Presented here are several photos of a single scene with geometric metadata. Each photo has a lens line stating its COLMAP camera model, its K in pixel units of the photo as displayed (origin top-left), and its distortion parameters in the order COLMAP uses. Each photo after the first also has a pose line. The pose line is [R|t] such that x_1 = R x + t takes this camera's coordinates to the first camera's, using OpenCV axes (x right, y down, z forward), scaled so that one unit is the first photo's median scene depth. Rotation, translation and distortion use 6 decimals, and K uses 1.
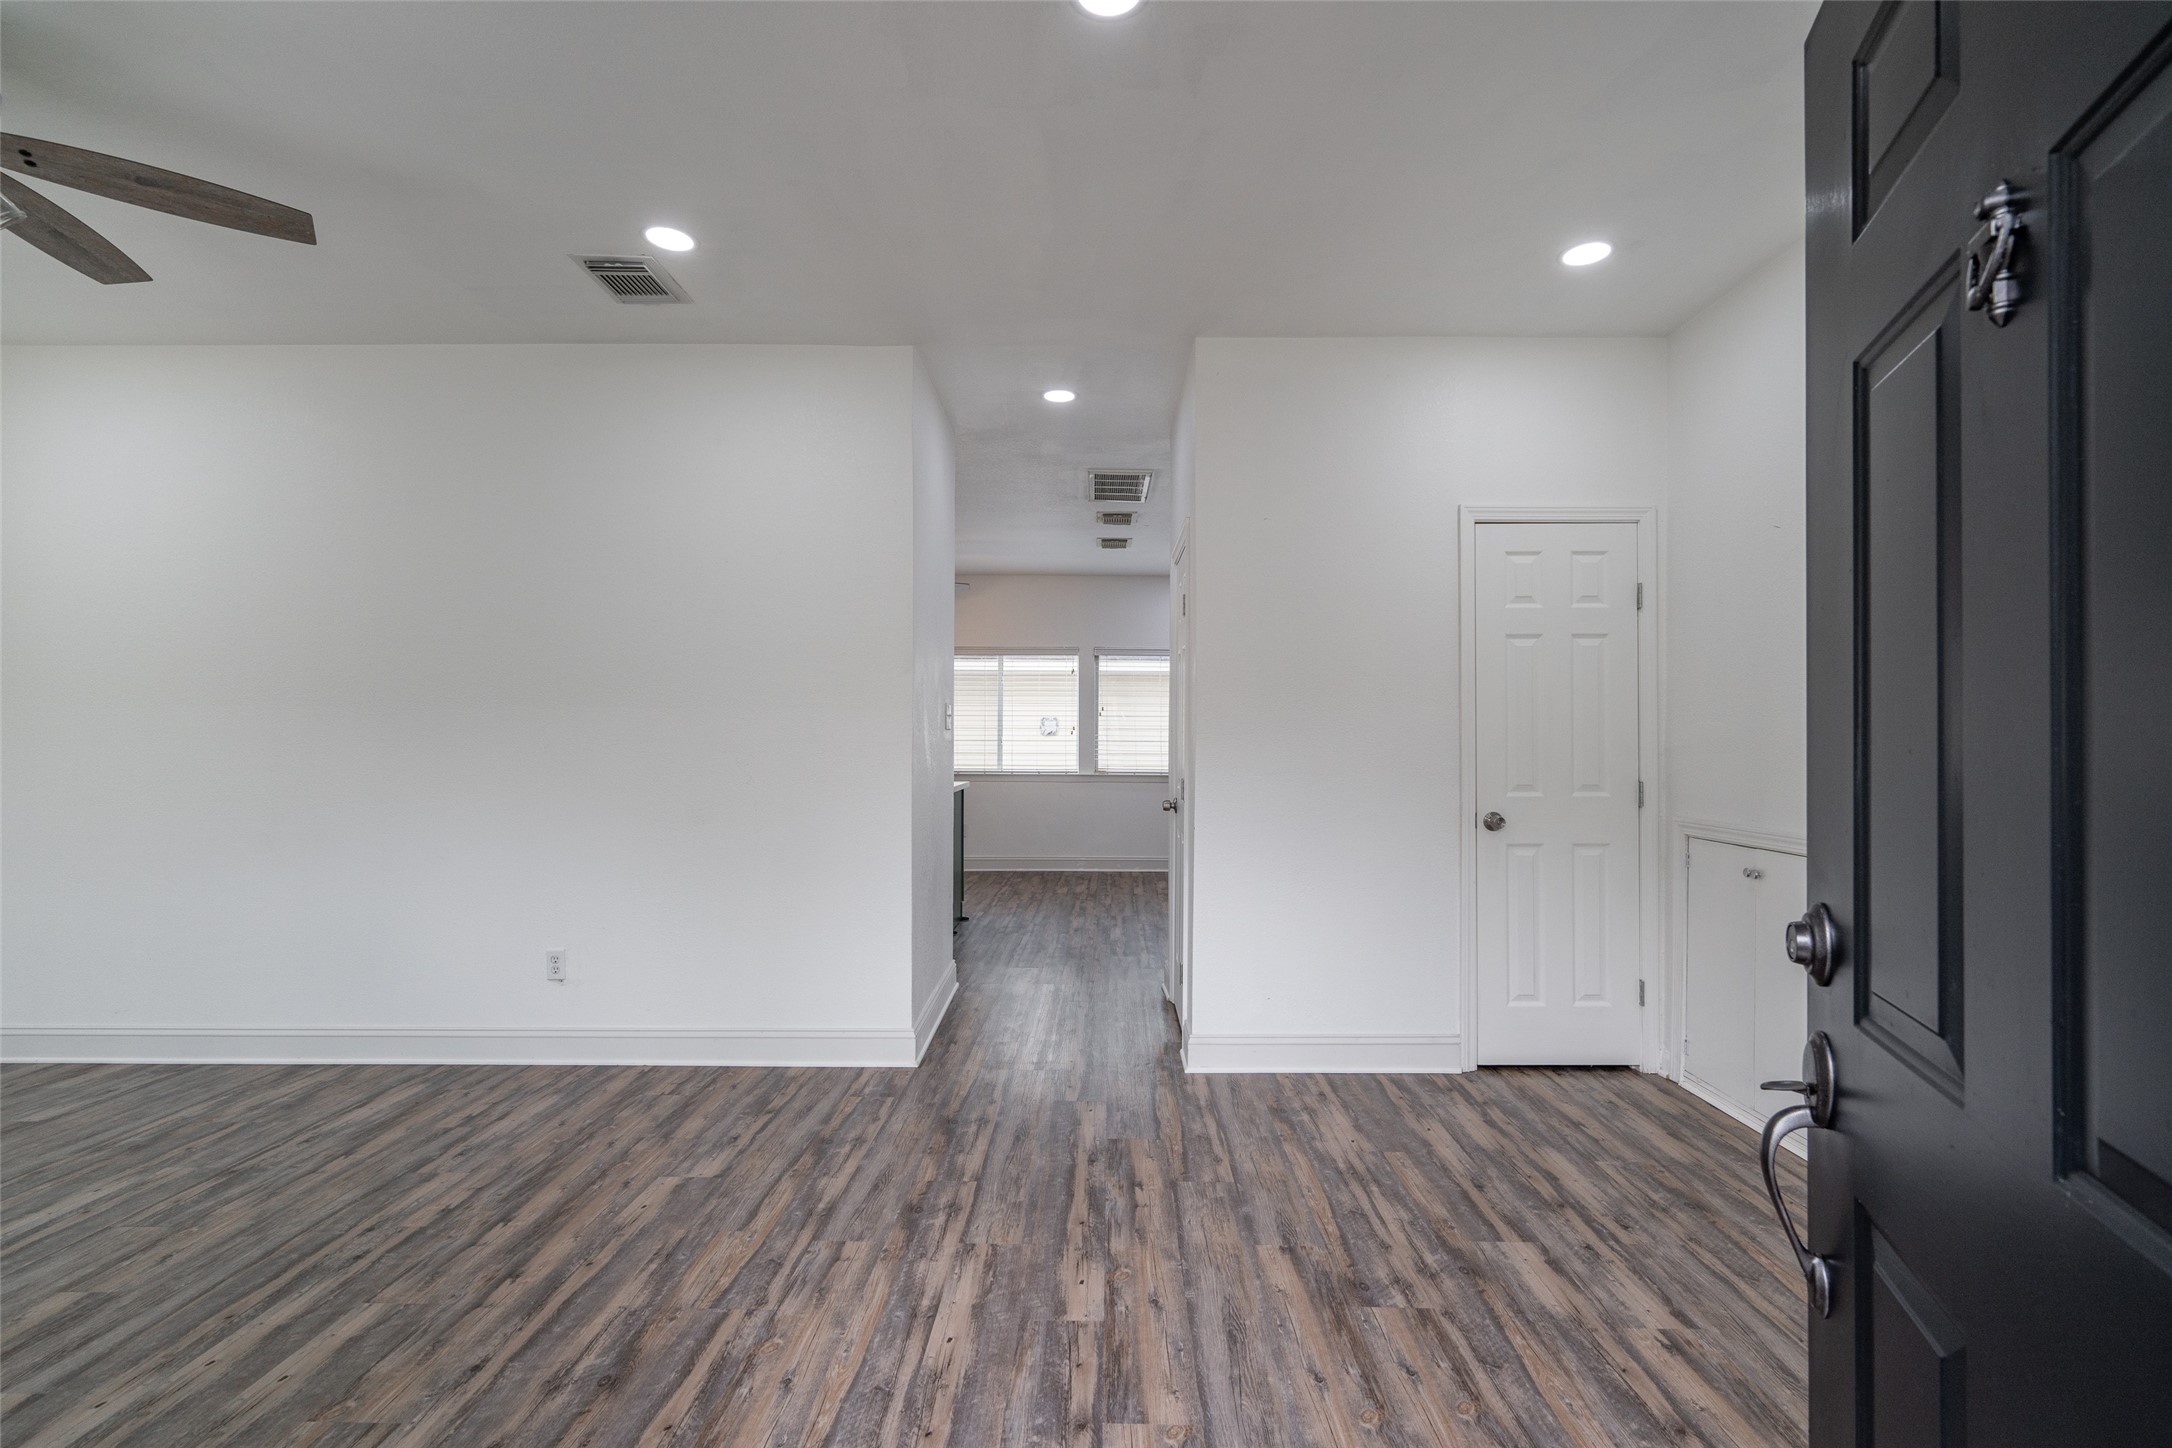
lens RADIAL K [[932.0, 0, 1078.7], [0, 932.0, 730.4], [0, 0, 1]] dist [-0.001007, 0.000126]
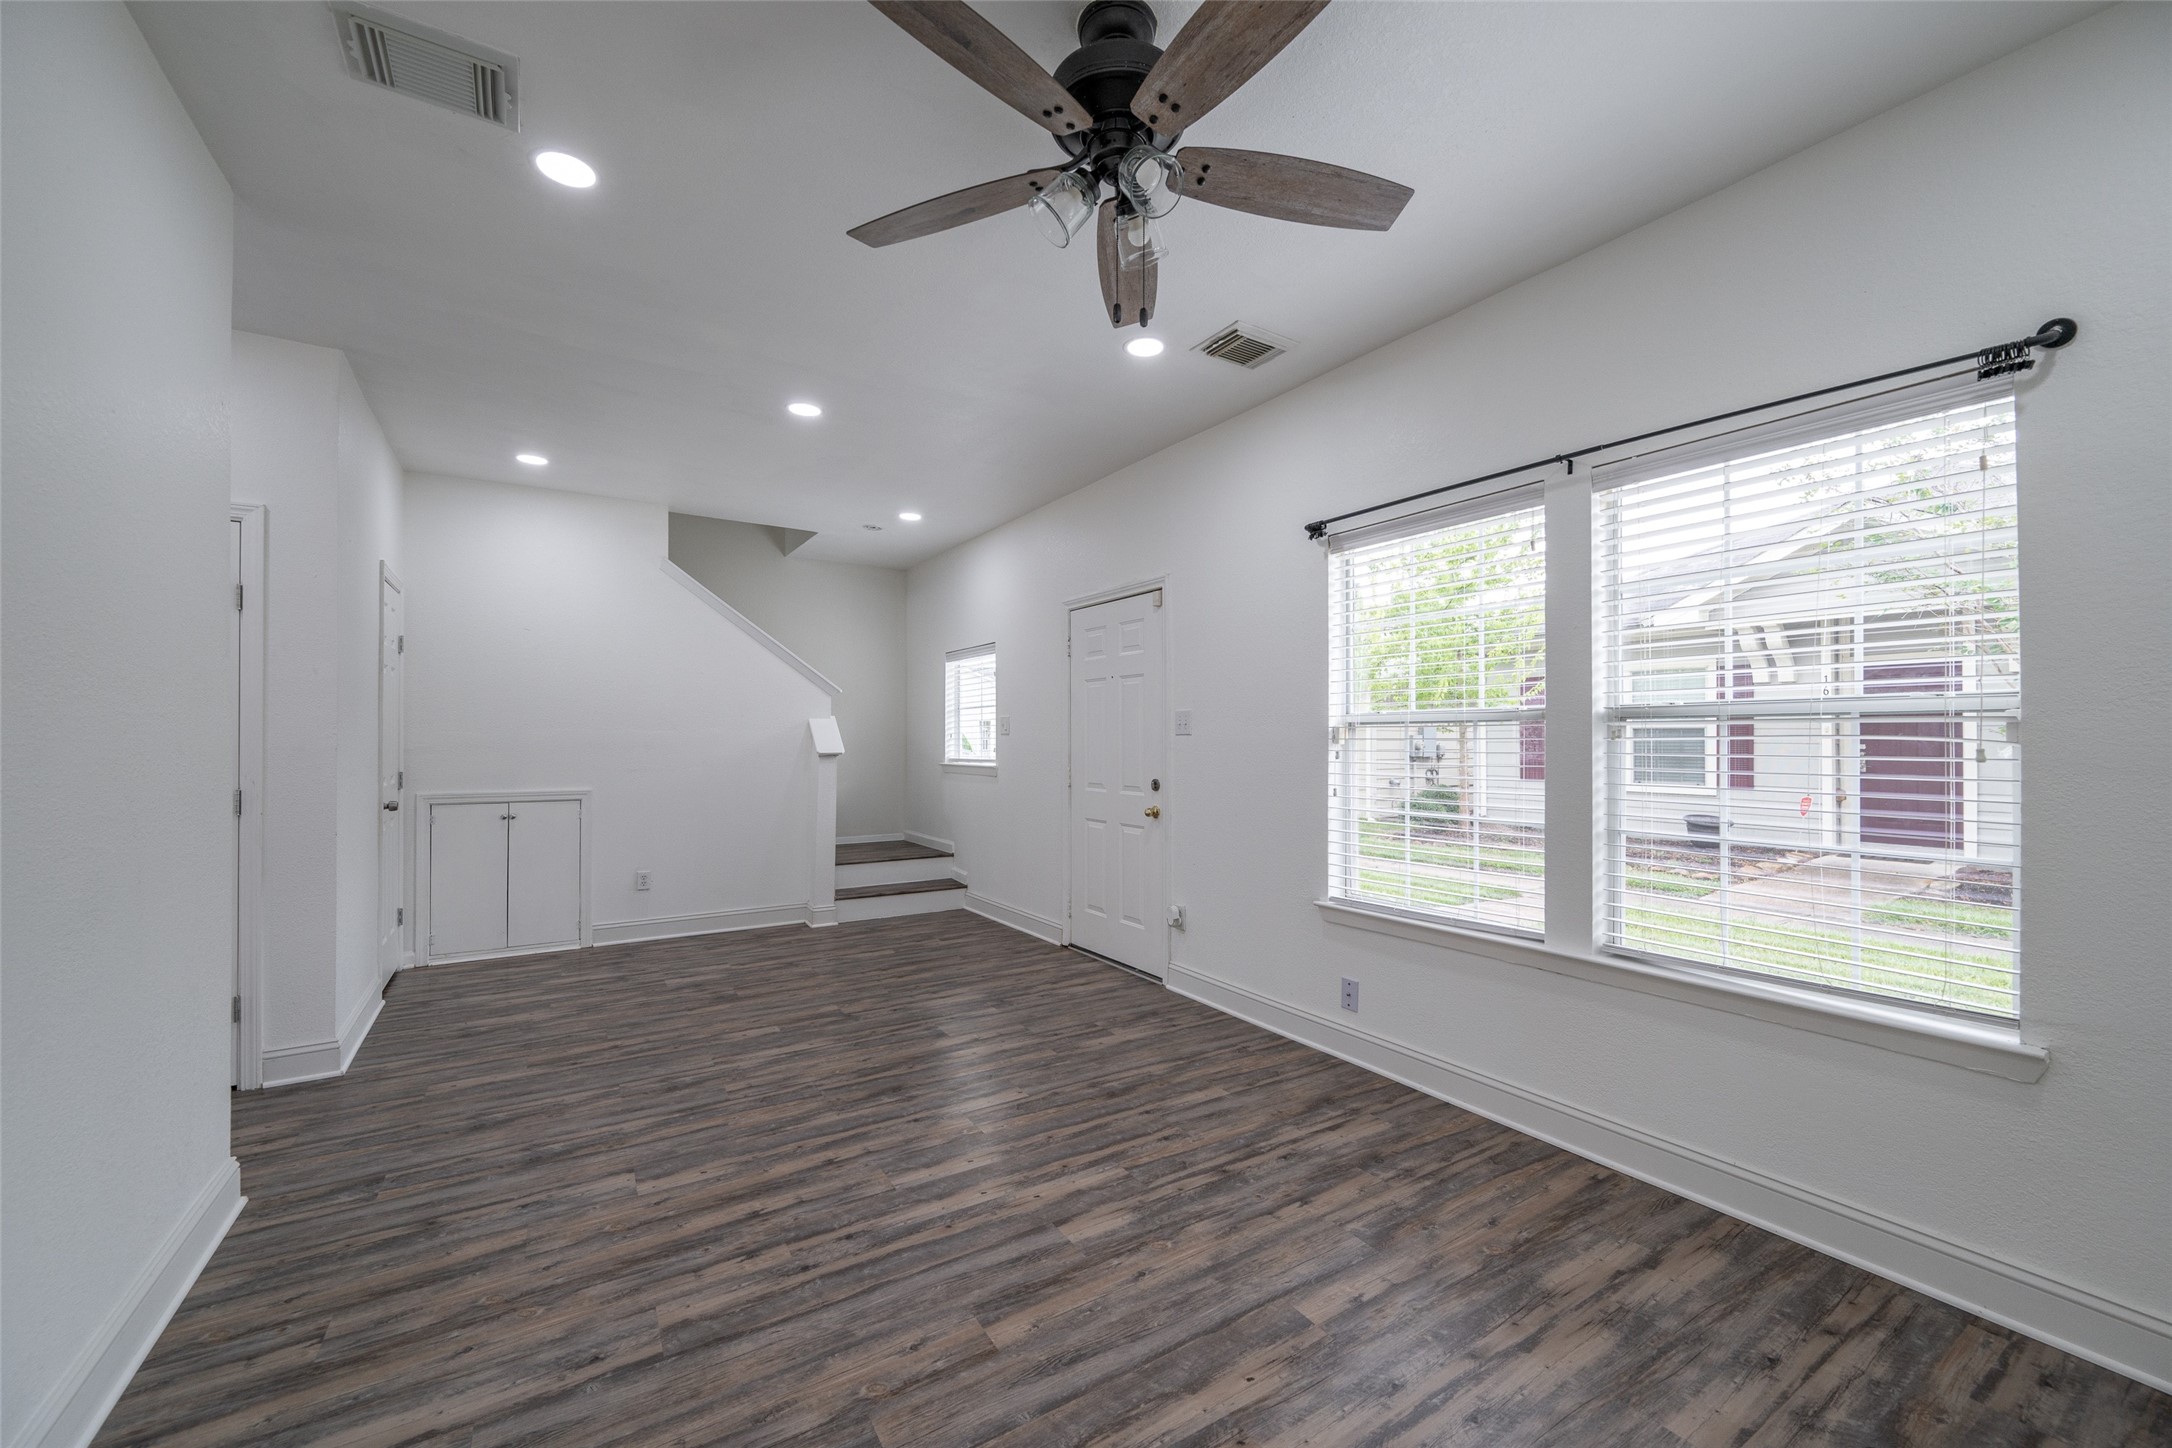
lens RADIAL K [[896.5, 0, 1115.4], [0, 896.5, 721.1], [0, 0, 1]] dist [-0.000364, -0.000960]
pose [[-0.573867, 0.013719, 0.818834, -1.482517], [-0.010978, 0.999641, -0.024442, -0.002470], [-0.818875, -0.023015, -0.573510, 1.115321]]
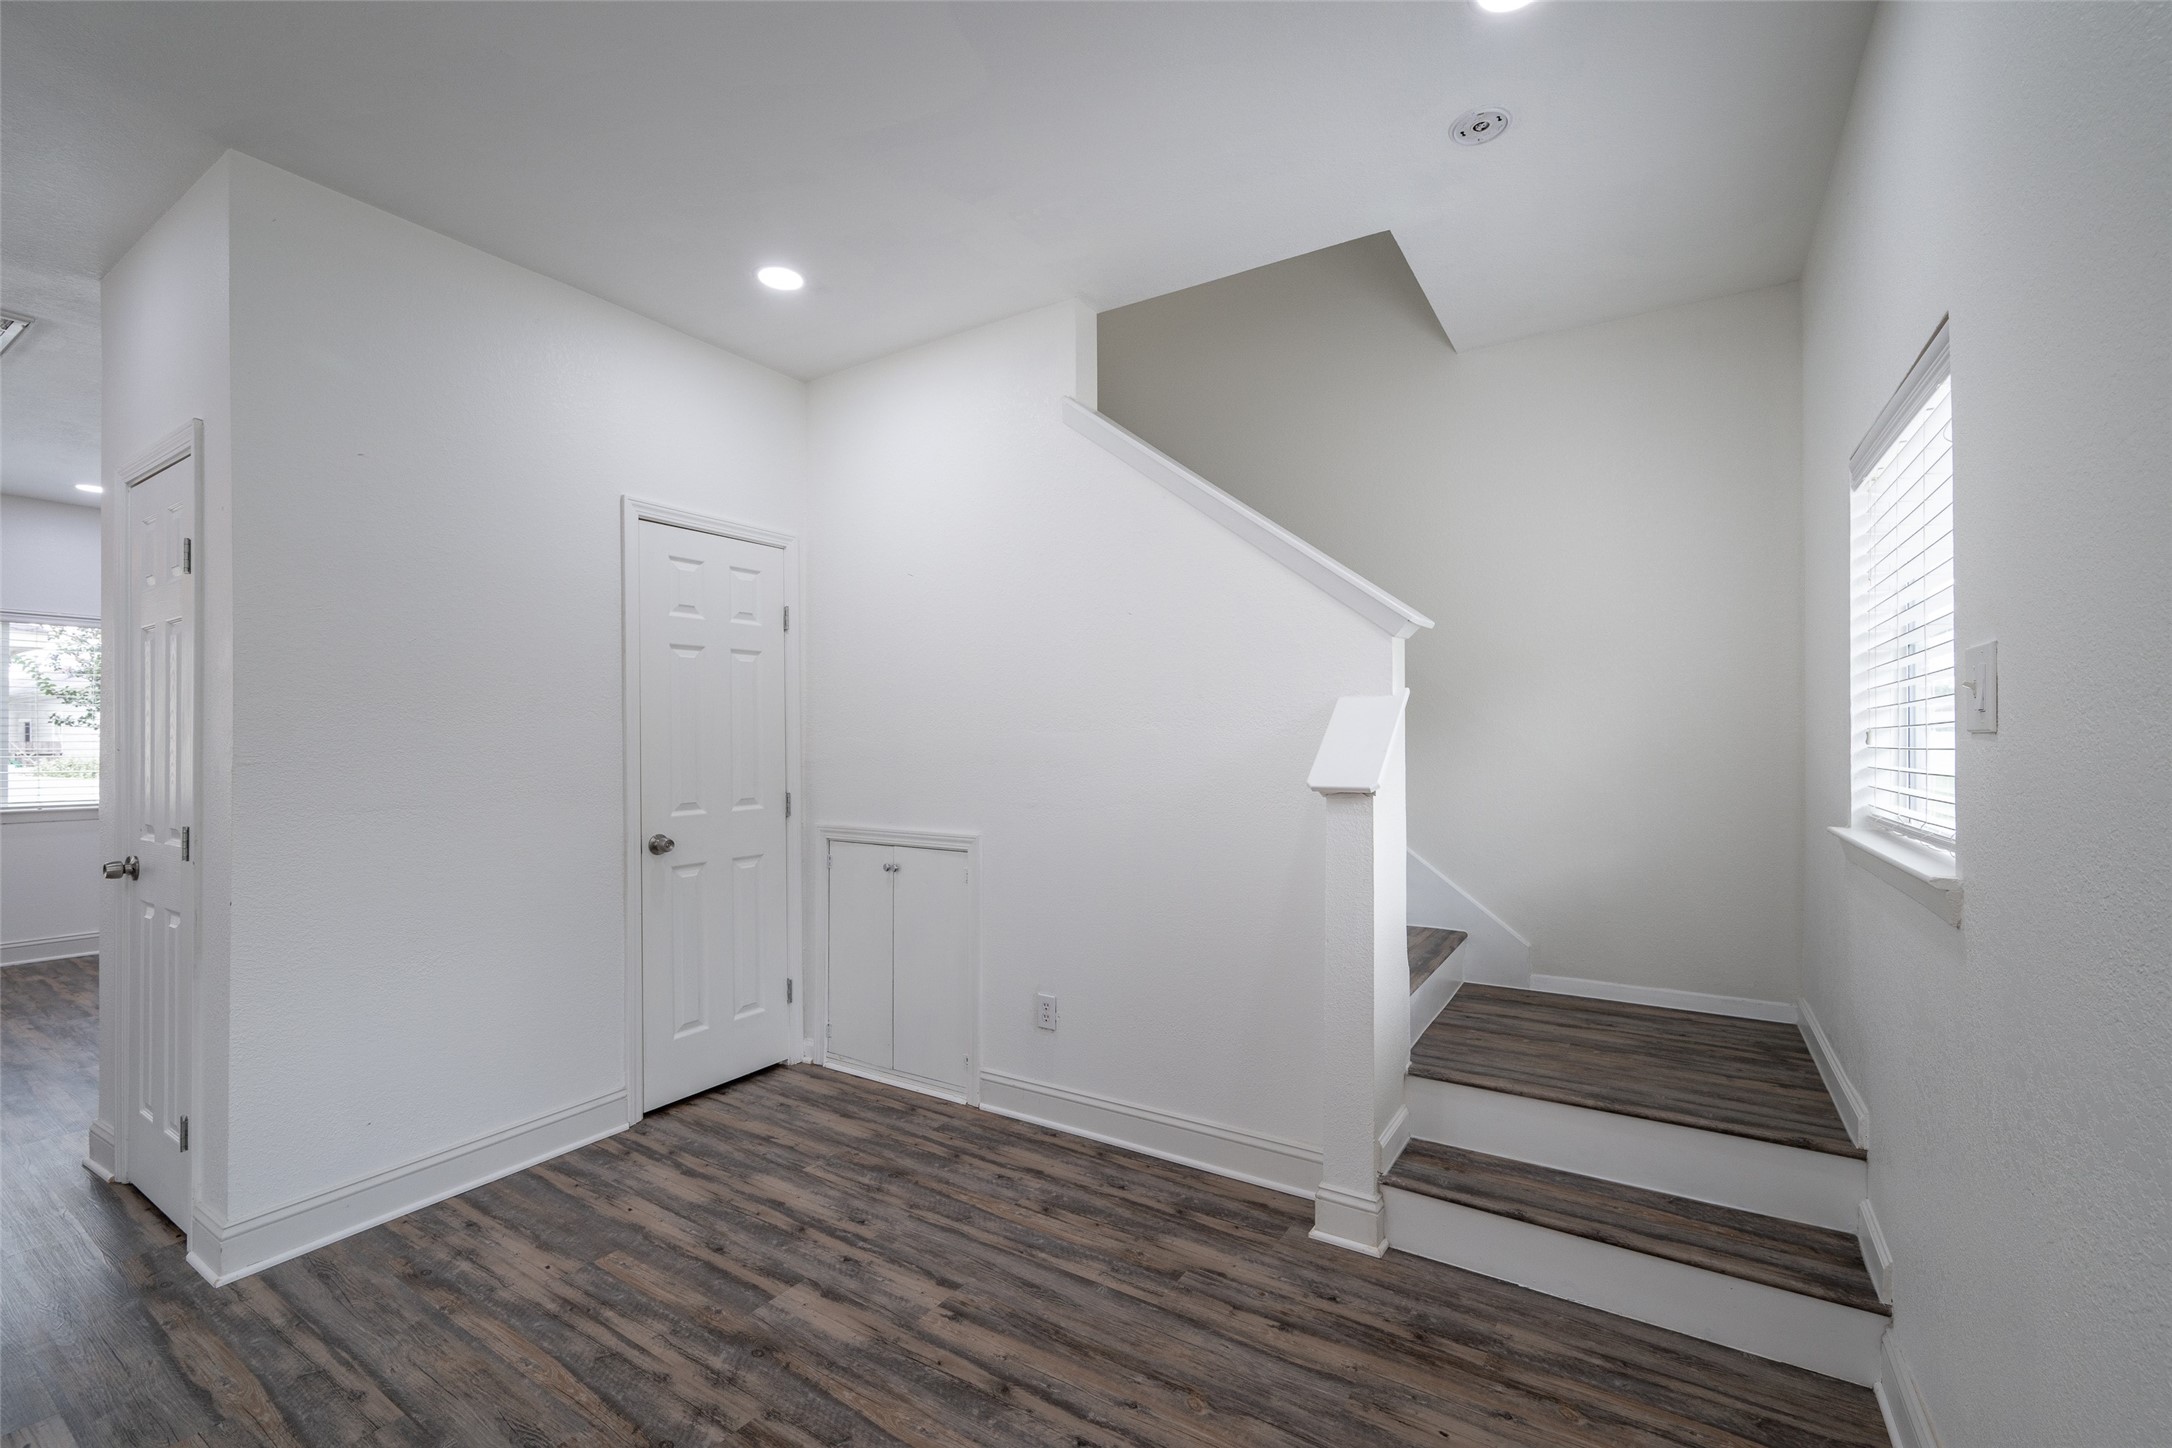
lens RADIAL K [[907.2, 0, 1084.9], [0, 907.2, 735.4], [0, 0, 1]] dist [-0.002236, 0.000091]
pose [[0.517973, -0.000358, 0.855397, -0.136494], [-0.002729, 0.999994, 0.002071, -0.017724], [-0.855393, -0.003407, 0.517969, 0.216589]]
